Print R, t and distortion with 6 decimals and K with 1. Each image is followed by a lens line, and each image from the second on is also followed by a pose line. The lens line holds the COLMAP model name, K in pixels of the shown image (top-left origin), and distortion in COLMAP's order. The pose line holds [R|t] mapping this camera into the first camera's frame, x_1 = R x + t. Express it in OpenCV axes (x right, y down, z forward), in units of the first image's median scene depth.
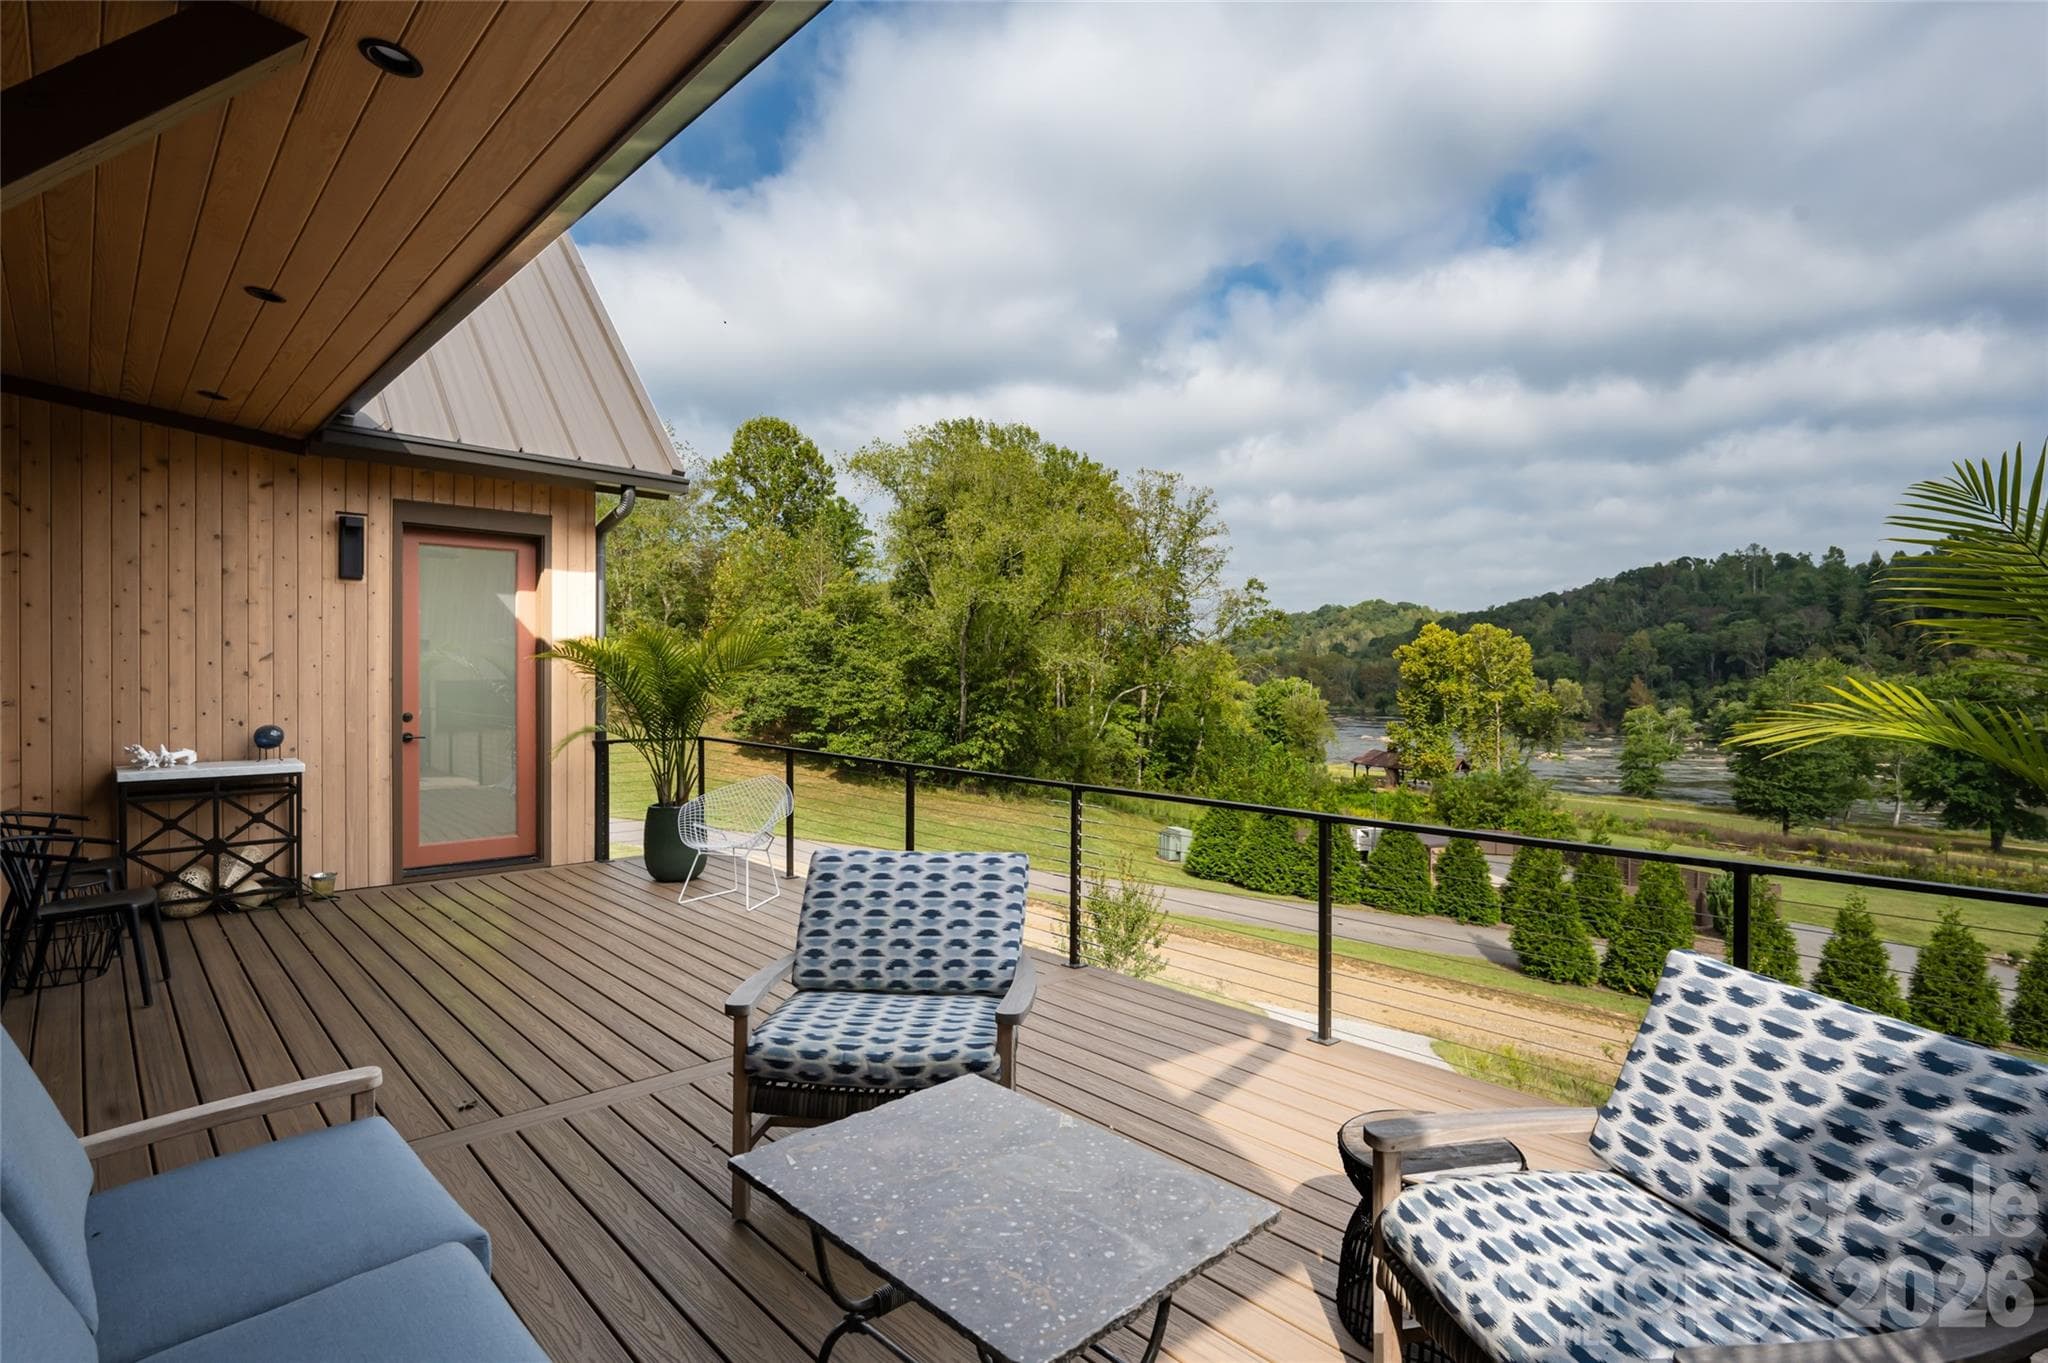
lens RADIAL K [[953.5, 0, 978.8], [0, 953.5, 679.7], [0, 0, 1]] dist [-0.000401, -0.000041]
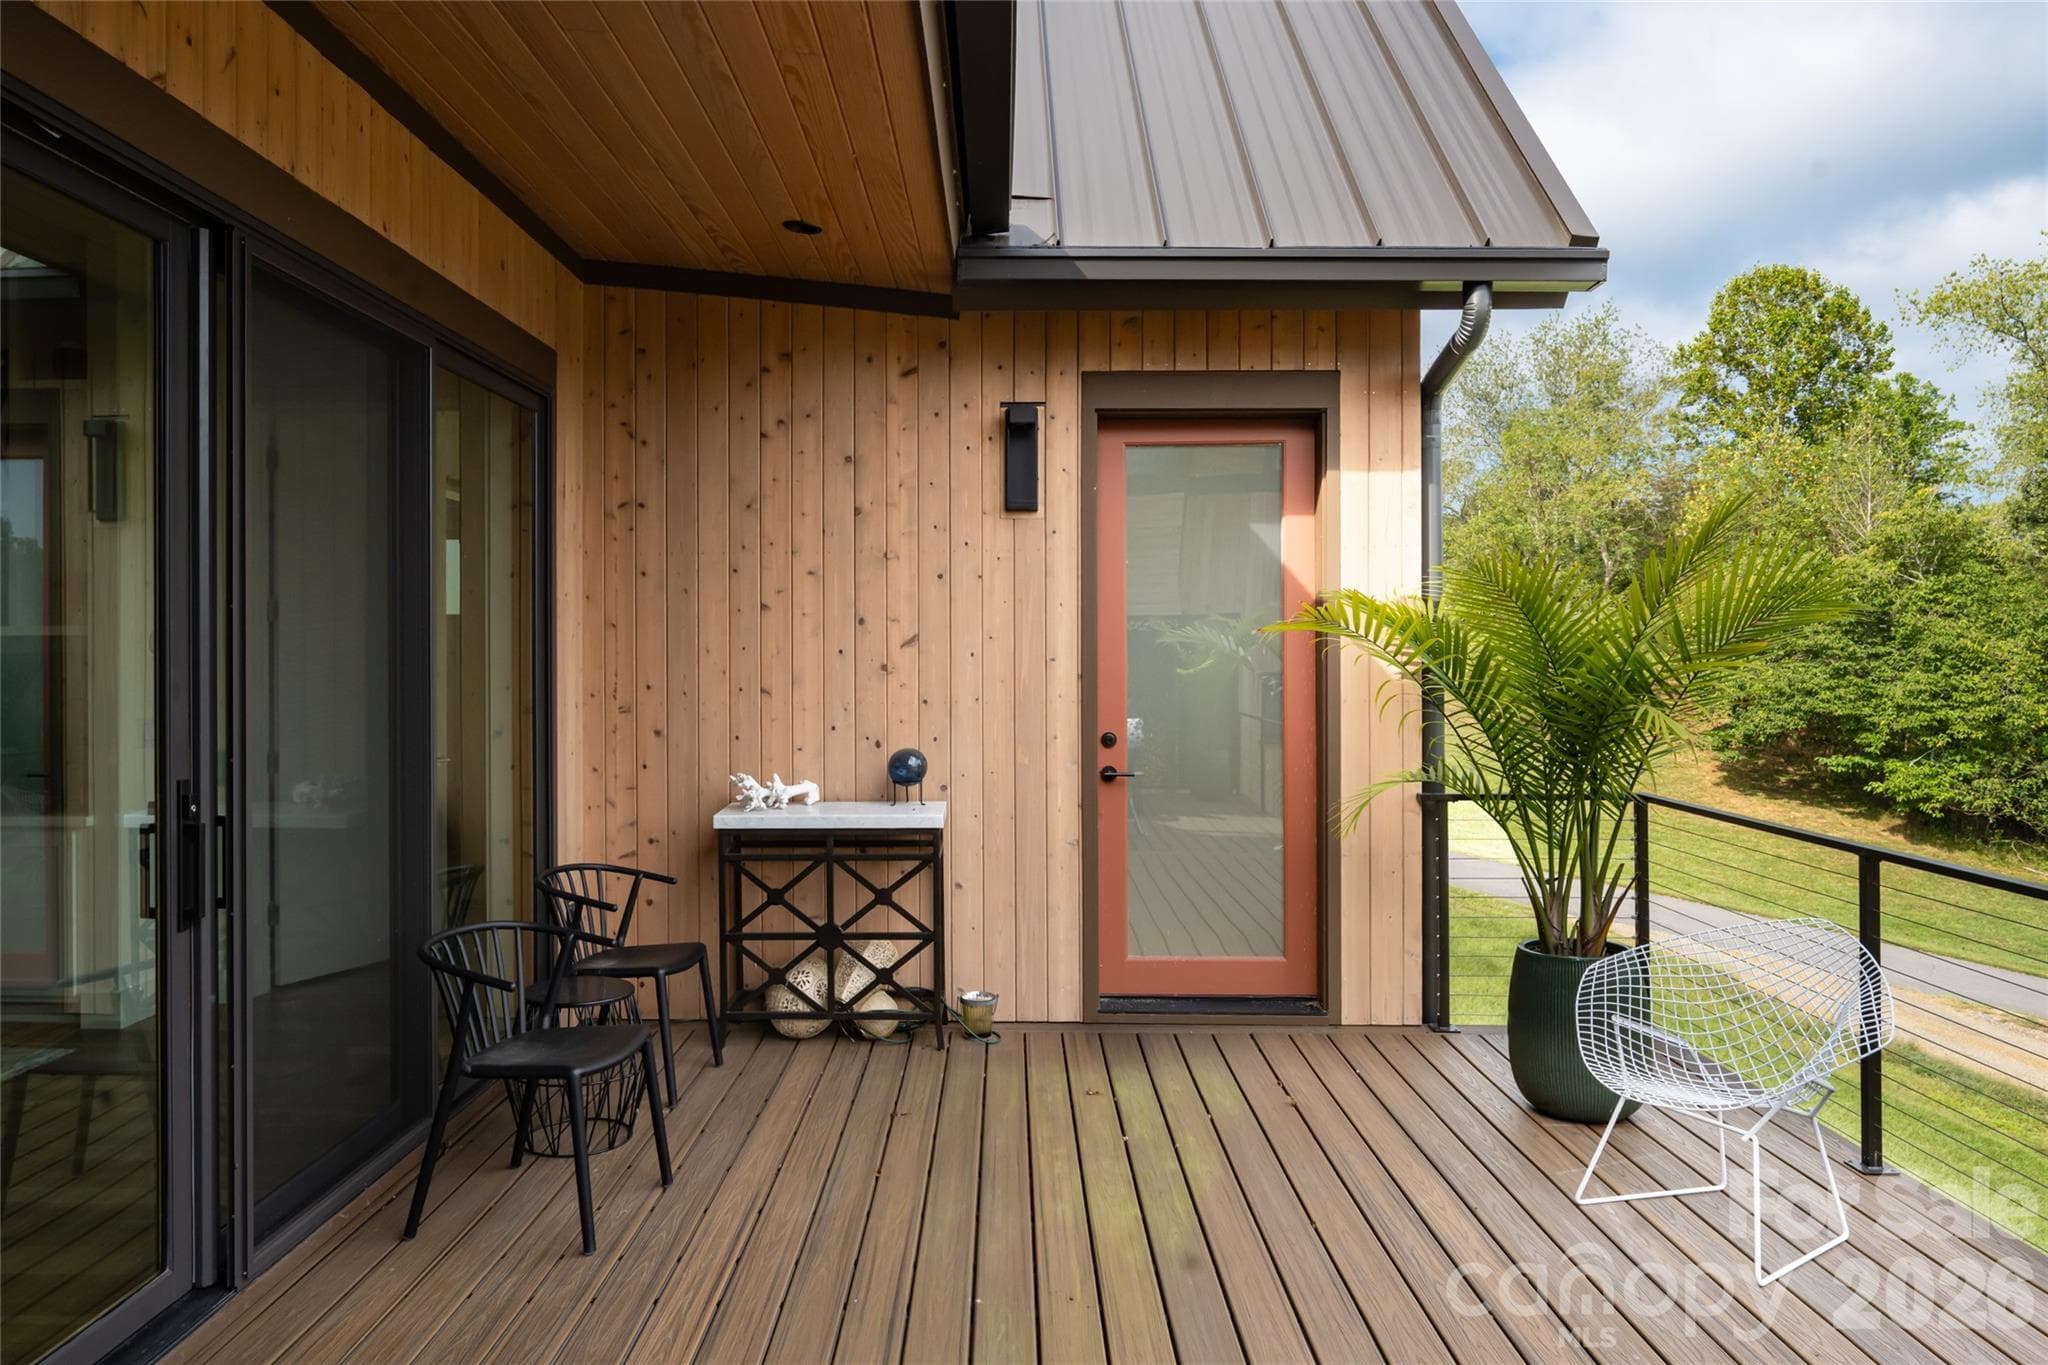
lens RADIAL K [[1284.5, 0, 1021.5], [0, 1284.5, 658.5], [0, 0, 1]] dist [-0.001450, -0.000628]
pose [[0.734345, -0.007393, -0.678736, -0.090575], [0.001258, 0.999954, -0.009531, -0.003282], [0.678775, 0.006146, 0.734320, 0.350702]]
